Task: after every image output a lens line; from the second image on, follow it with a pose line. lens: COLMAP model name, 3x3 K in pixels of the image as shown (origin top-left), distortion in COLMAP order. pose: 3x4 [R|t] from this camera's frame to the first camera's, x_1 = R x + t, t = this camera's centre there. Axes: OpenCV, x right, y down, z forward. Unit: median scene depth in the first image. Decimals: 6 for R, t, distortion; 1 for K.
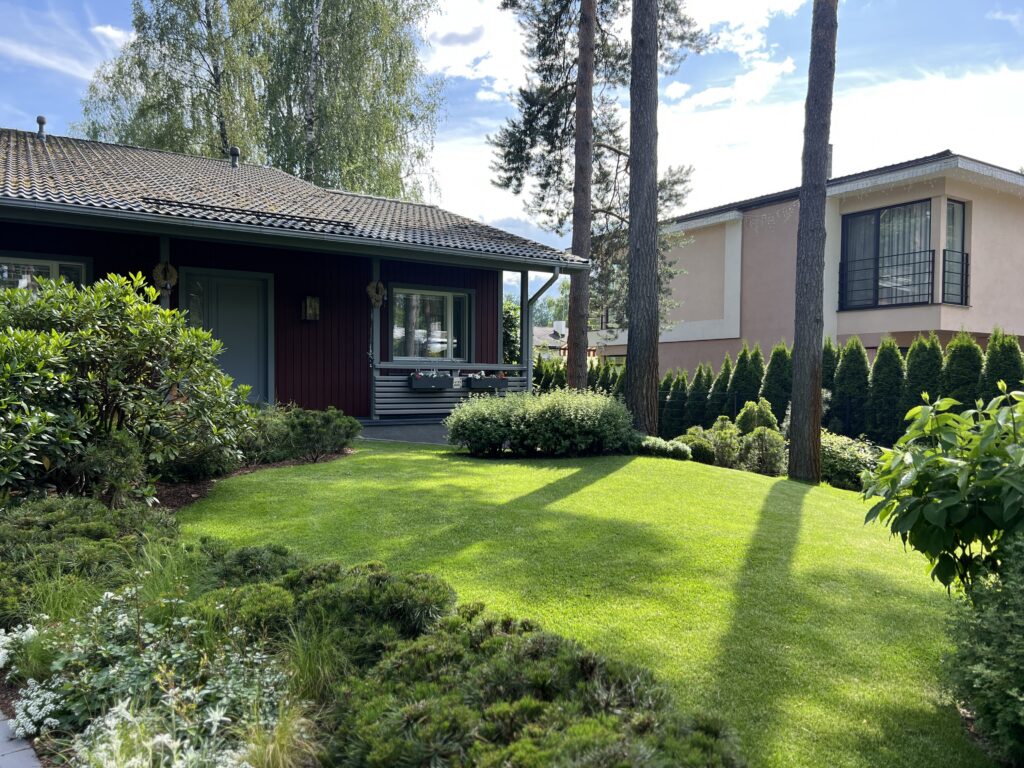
lens RADIAL K [[781.2, 0, 514.4], [0, 781.2, 387.5], [0, 0, 1]] dist [0.043852, -0.039615]
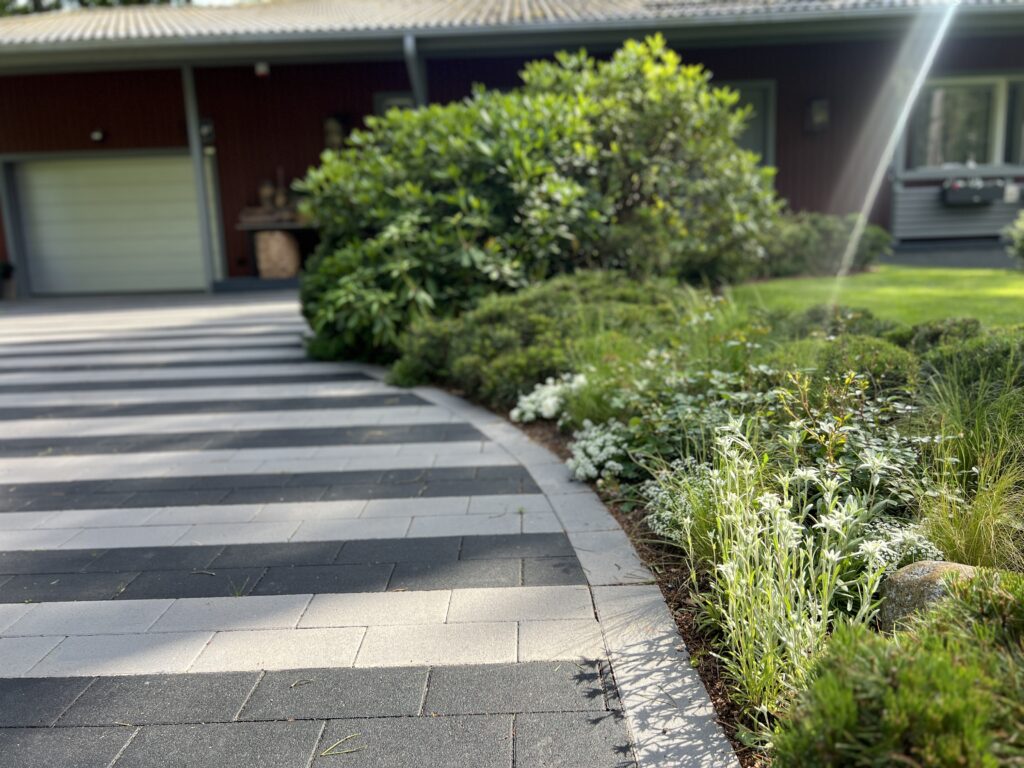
lens RADIAL K [[781.2, 0, 513.0], [0, 781.2, 383.5], [0, 0, 1]] dist [0.043852, -0.039615]
pose [[0.833841, 0.062781, -0.548422, -0.215093], [0.031538, 0.986470, 0.160878, 0.189488], [0.551102, -0.151443, 0.820580, 0.265208]]
